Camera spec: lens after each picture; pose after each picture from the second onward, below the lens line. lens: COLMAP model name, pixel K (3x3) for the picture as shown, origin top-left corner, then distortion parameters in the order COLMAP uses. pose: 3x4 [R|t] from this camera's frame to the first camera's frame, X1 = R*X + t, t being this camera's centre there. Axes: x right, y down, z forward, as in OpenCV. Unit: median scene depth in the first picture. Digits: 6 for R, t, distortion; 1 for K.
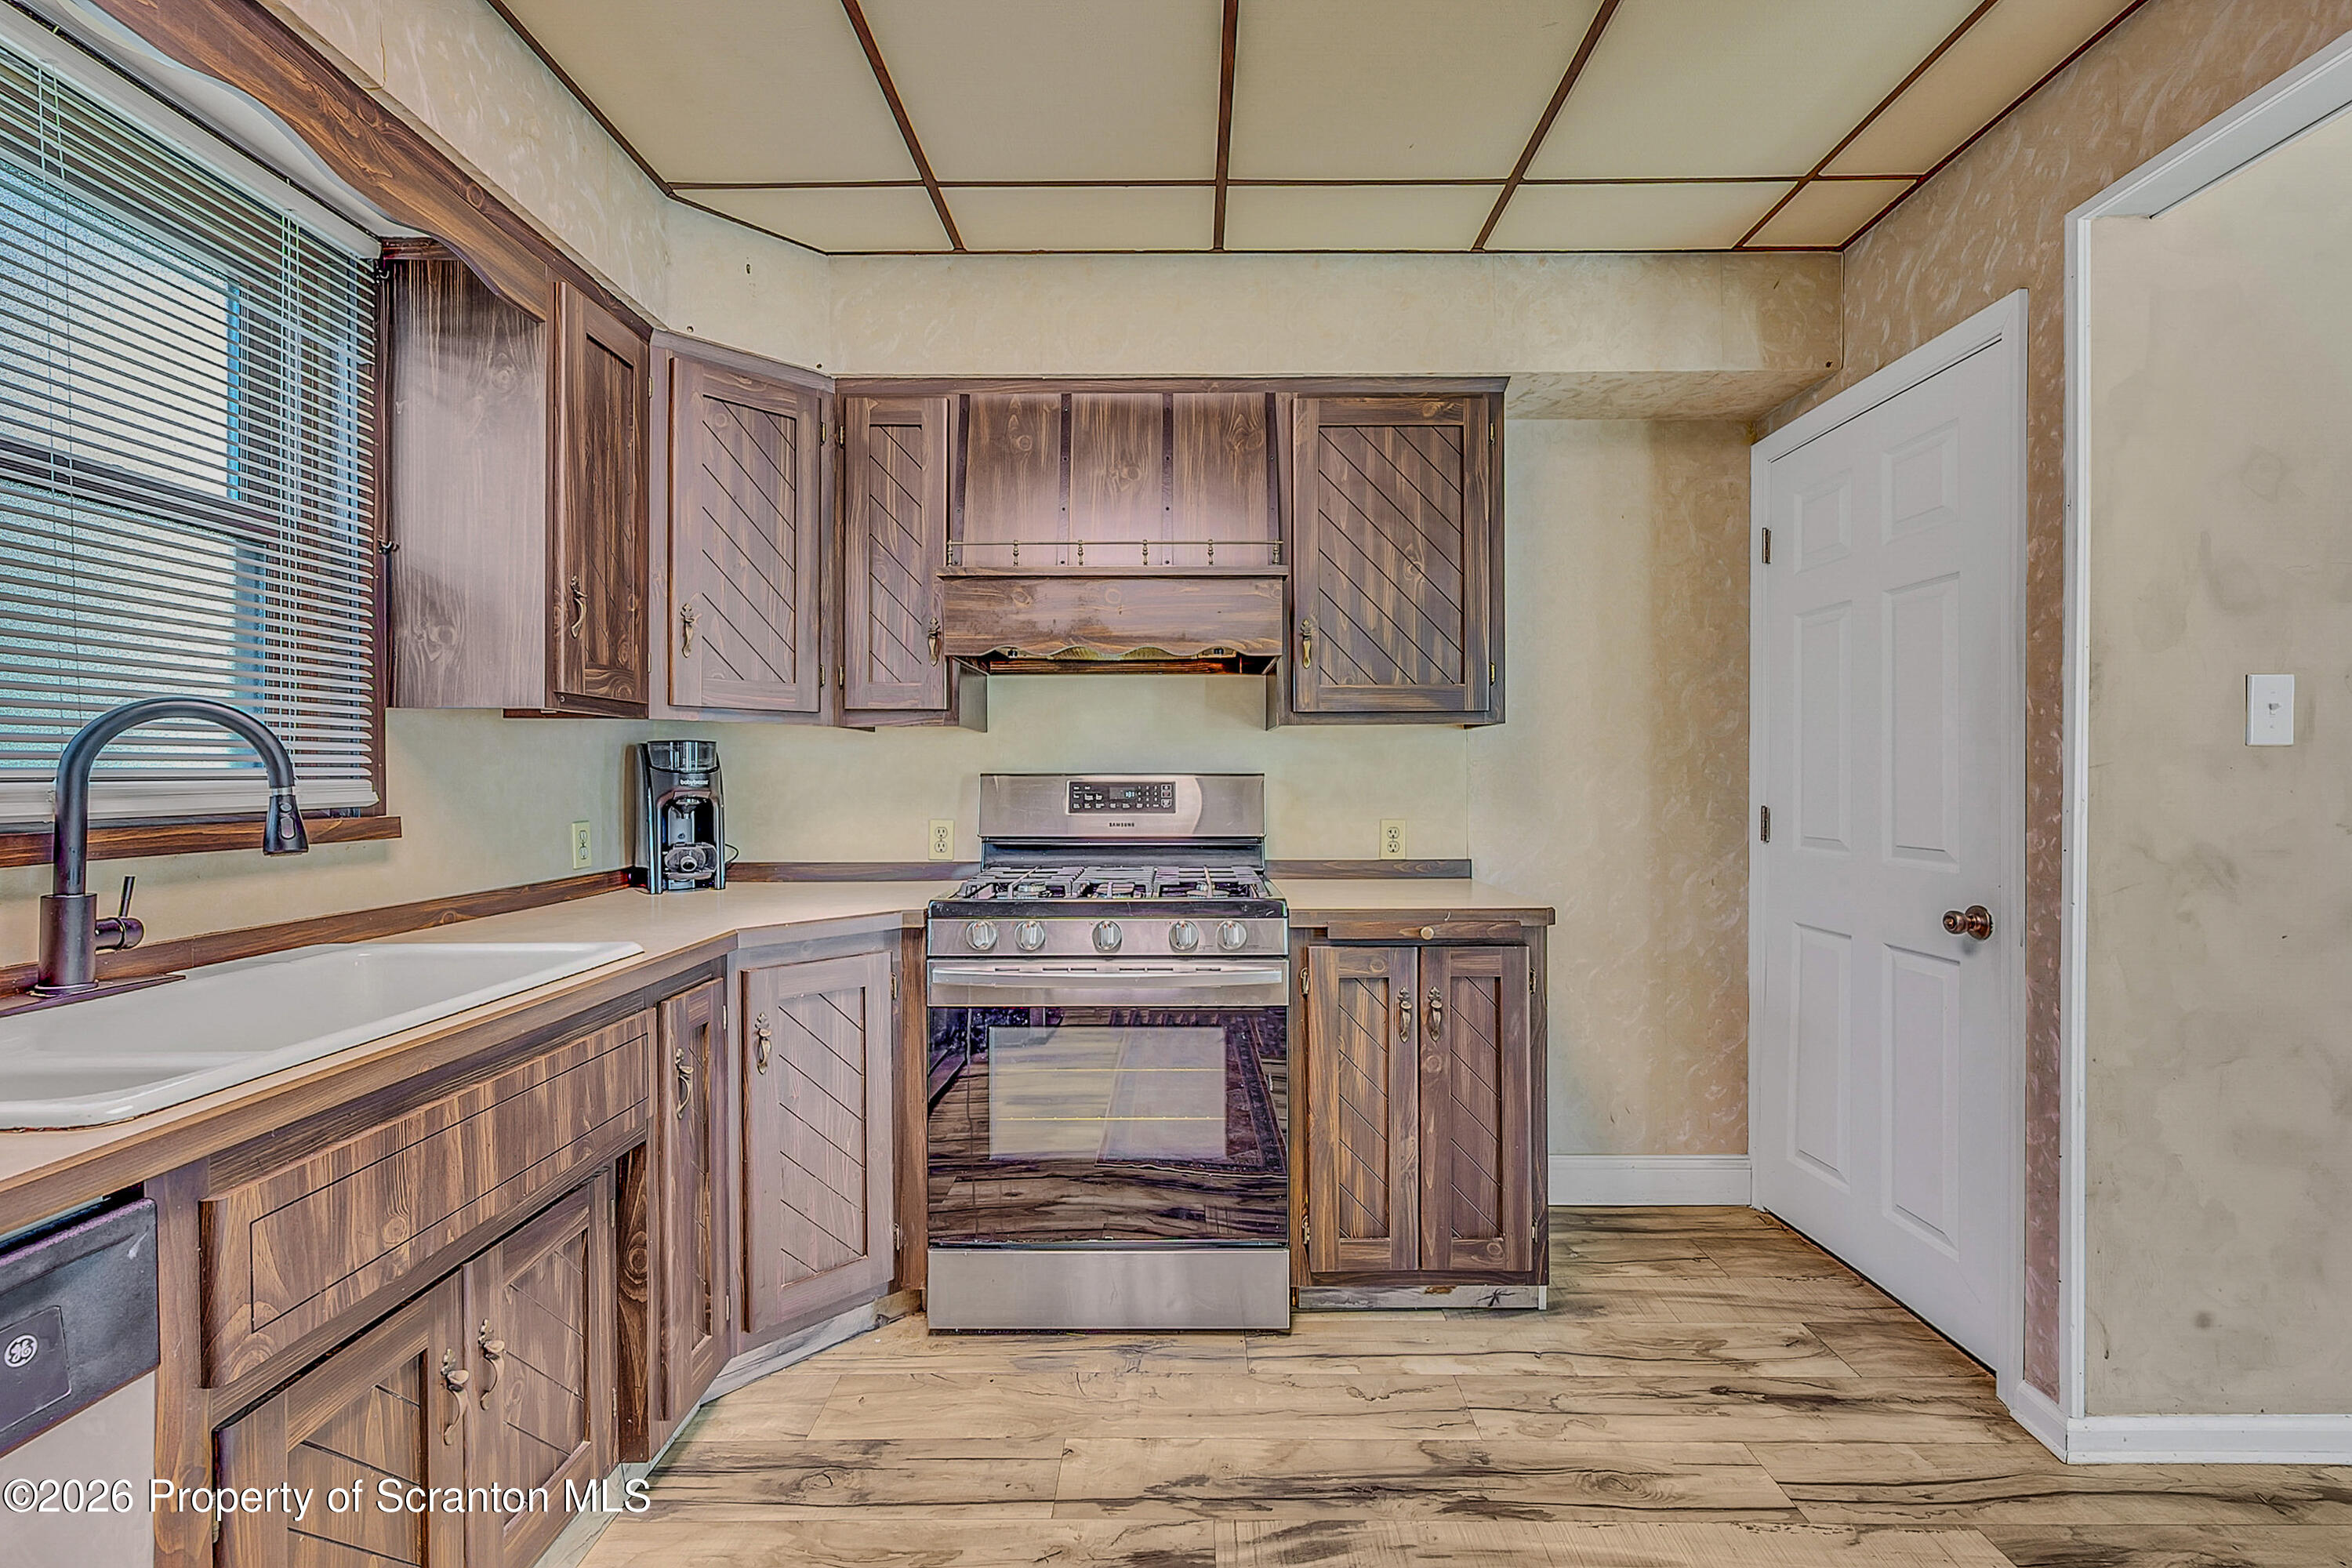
lens RADIAL K [[997.1, 0, 1184.3], [0, 997.1, 779.7], [0, 0, 1]] dist [-0.002673, 0.000085]
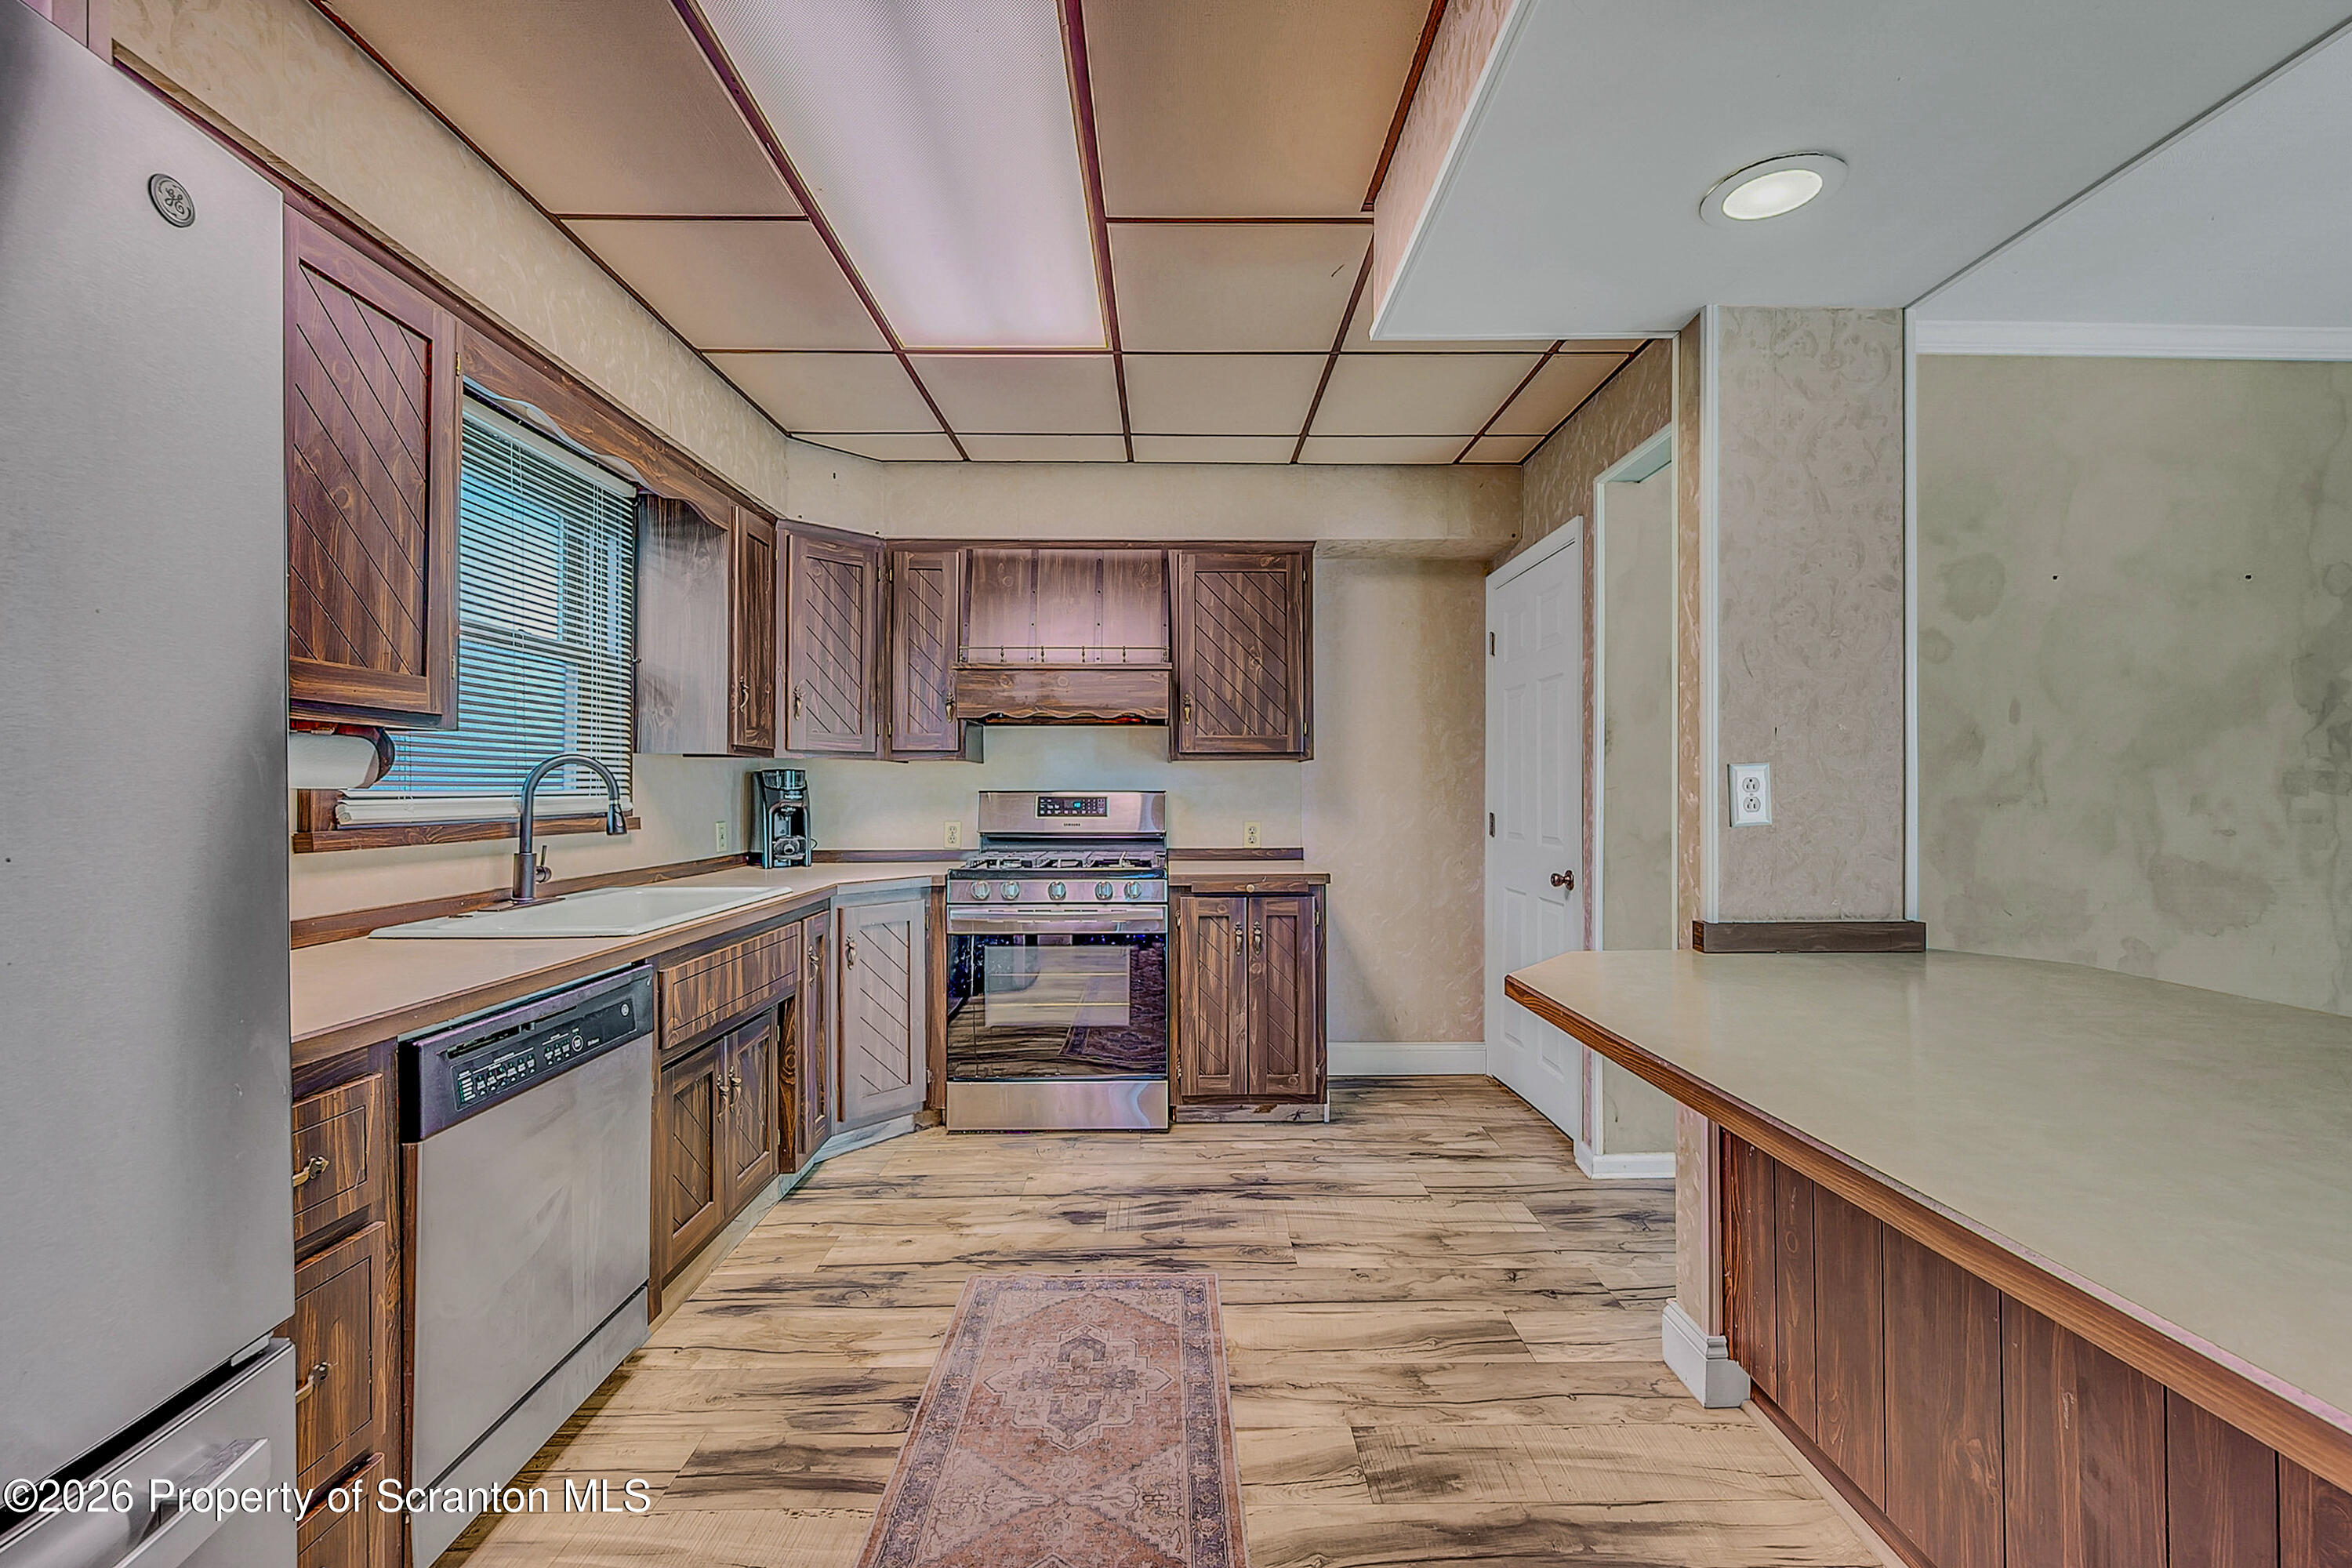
lens RADIAL K [[942.5, 0, 1190.5], [0, 942.5, 784.7], [0, 0, 1]] dist [0.001283, -0.000047]
pose [[0.999677, 0.000775, 0.025387, 0.103567], [-0.000537, 0.999956, -0.009375, -0.003475], [-0.025393, 0.009359, 0.999634, -0.565261]]
